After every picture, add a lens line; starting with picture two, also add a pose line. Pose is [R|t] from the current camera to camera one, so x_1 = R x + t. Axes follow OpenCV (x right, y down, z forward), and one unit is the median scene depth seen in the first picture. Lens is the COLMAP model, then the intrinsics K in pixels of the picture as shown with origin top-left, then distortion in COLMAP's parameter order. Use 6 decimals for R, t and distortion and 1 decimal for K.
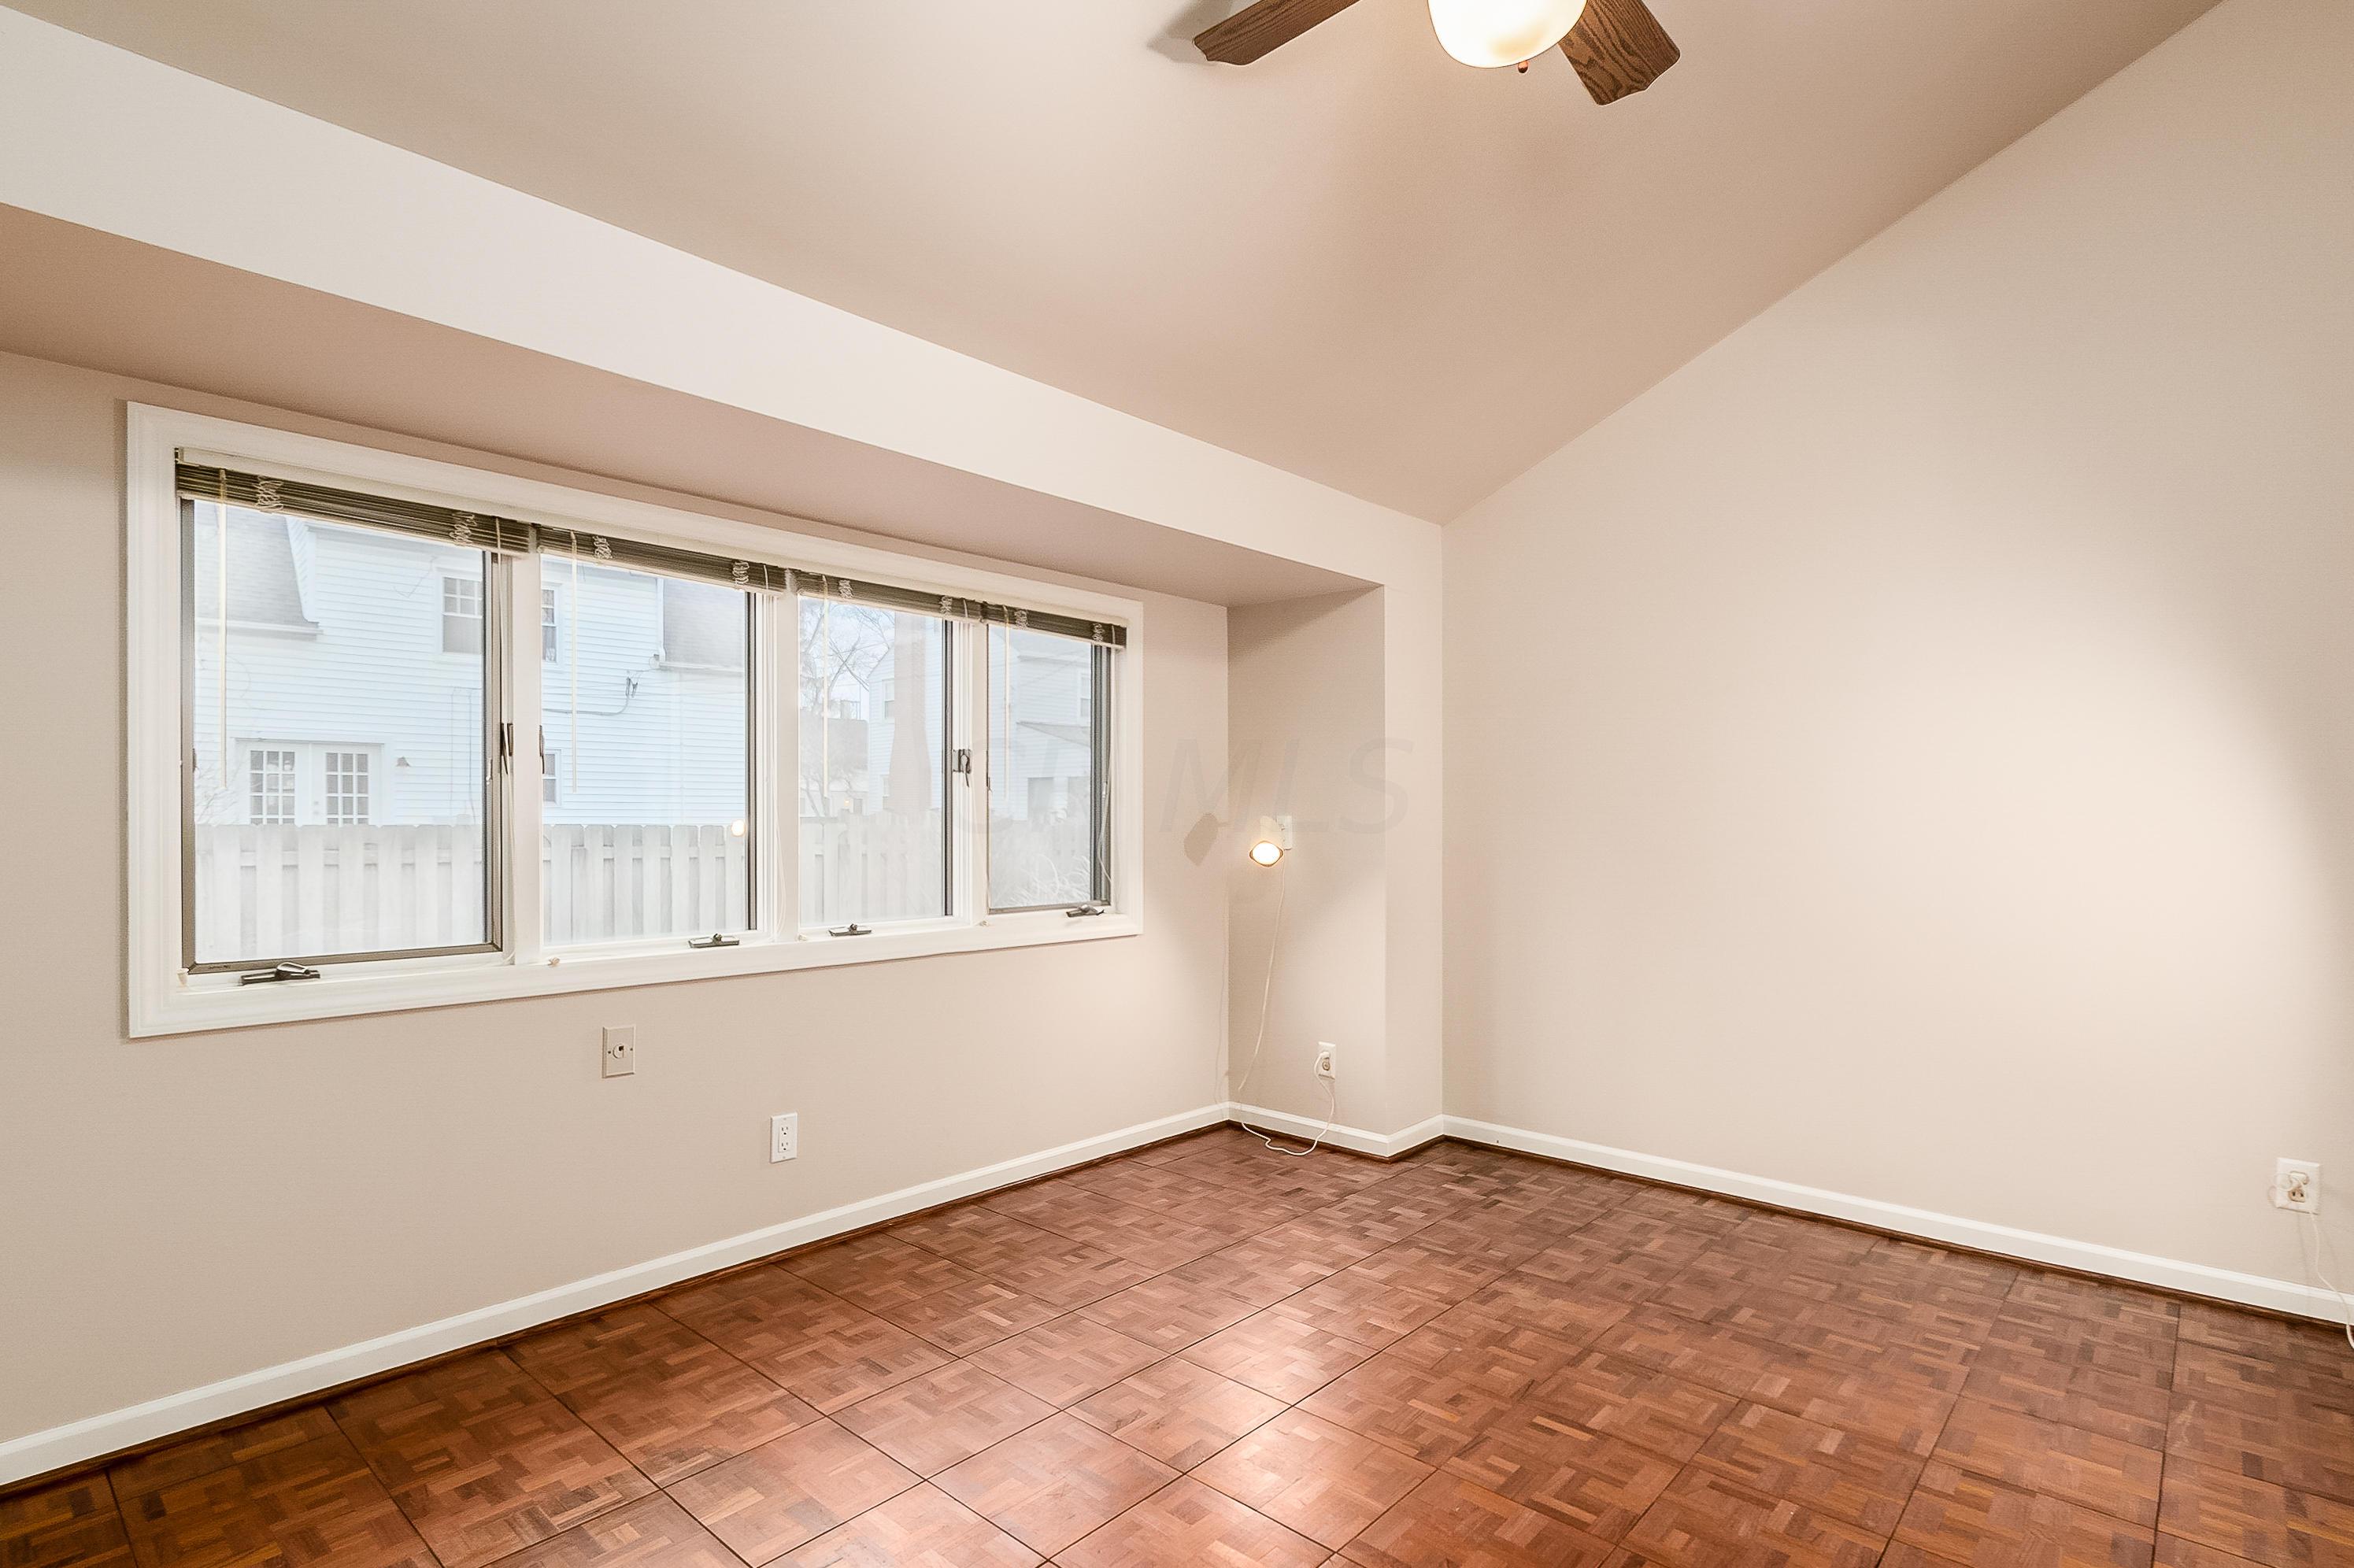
lens RADIAL K [[1141.2, 0, 1187.0], [0, 1141.2, 819.3], [0, 0, 1]] dist [0.007540, -0.003157]
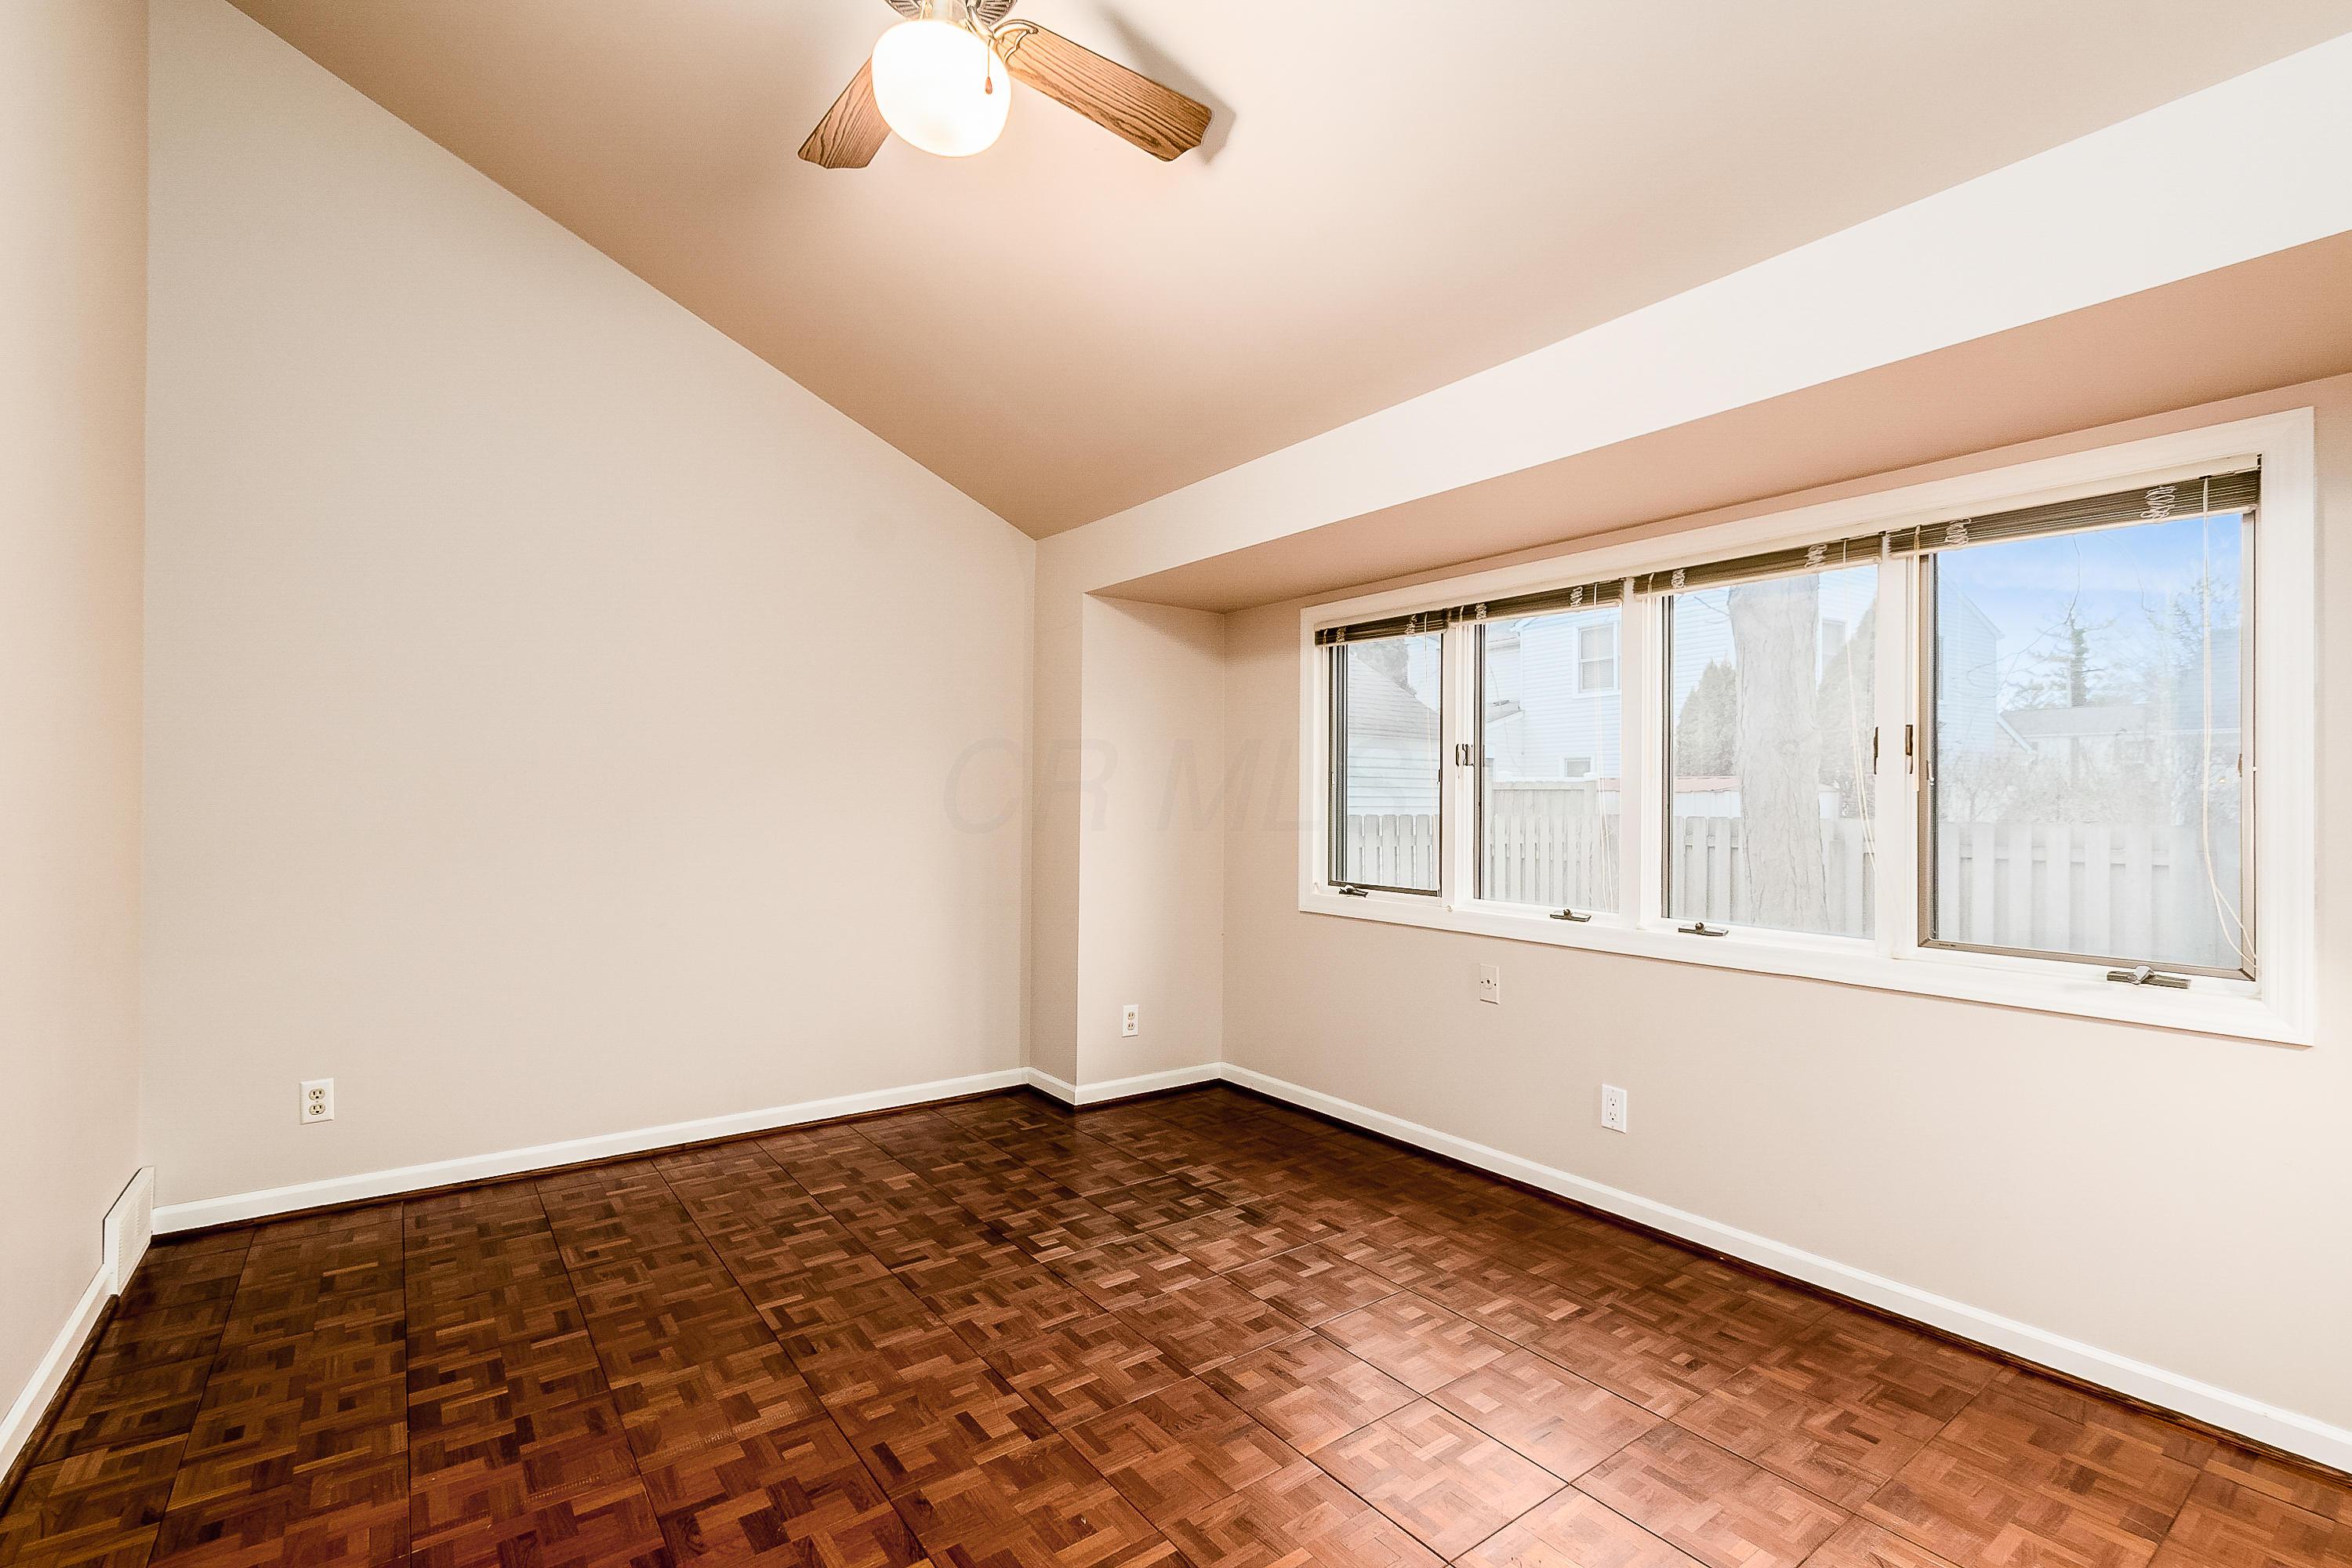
lens RADIAL K [[1021.7, 0, 1167.3], [0, 1021.7, 795.7], [0, 0, 1]] dist [0.003191, -0.000458]
pose [[-0.185448, -0.015134, -0.982537, 0.679360], [-0.019746, 0.999737, -0.011672, 0.004172], [0.982456, 0.017236, -0.185698, 0.768111]]
